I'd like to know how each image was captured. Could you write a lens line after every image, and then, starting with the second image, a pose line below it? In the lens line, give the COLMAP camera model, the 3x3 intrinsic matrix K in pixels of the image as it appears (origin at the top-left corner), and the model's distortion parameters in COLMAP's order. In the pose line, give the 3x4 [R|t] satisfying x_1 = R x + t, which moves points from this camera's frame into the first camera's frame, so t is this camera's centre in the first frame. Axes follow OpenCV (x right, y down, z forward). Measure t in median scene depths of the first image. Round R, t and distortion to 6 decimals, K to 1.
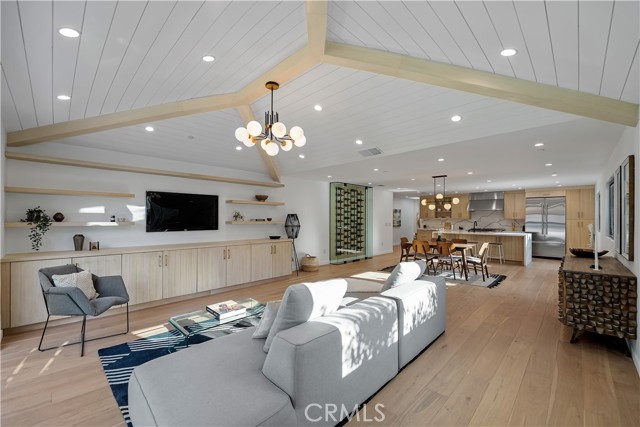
lens RADIAL K [[262.2, 0, 318.9], [0, 262.2, 216.0], [0, 0, 1]] dist [-0.000371, -0.000202]
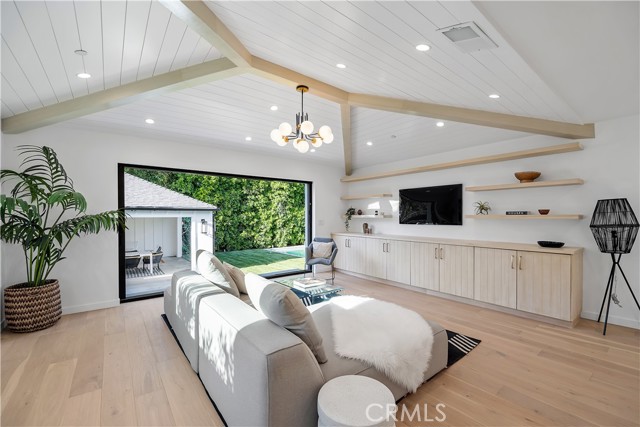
lens RADIAL K [[266.1, 0, 319.9], [0, 266.1, 217.6], [0, 0, 1]] dist [0.001503, -0.000568]
pose [[-0.120187, 0.004766, -0.992740, 0.353301], [0.009326, 0.999950, 0.003672, 0.015234], [0.992707, -0.008817, -0.120225, 0.463799]]
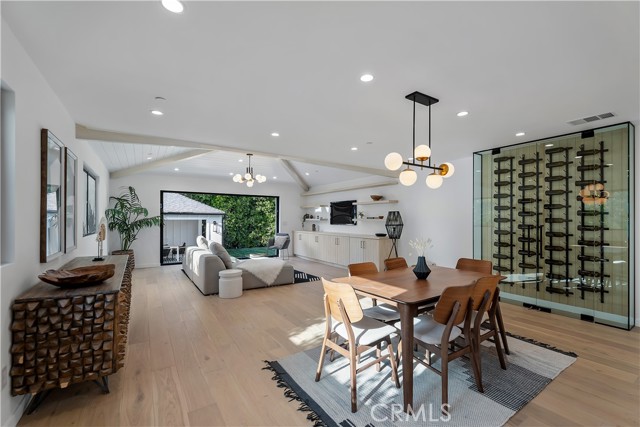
lens RADIAL K [[266.1, 0, 314.3], [0, 266.1, 214.8], [0, 0, 1]] dist [0.001503, -0.000568]
pose [[-0.215174, -0.018732, -0.976396, 0.712729], [0.004059, 0.999790, -0.020076, 0.018609], [0.976567, -0.008283, -0.215053, 0.768844]]
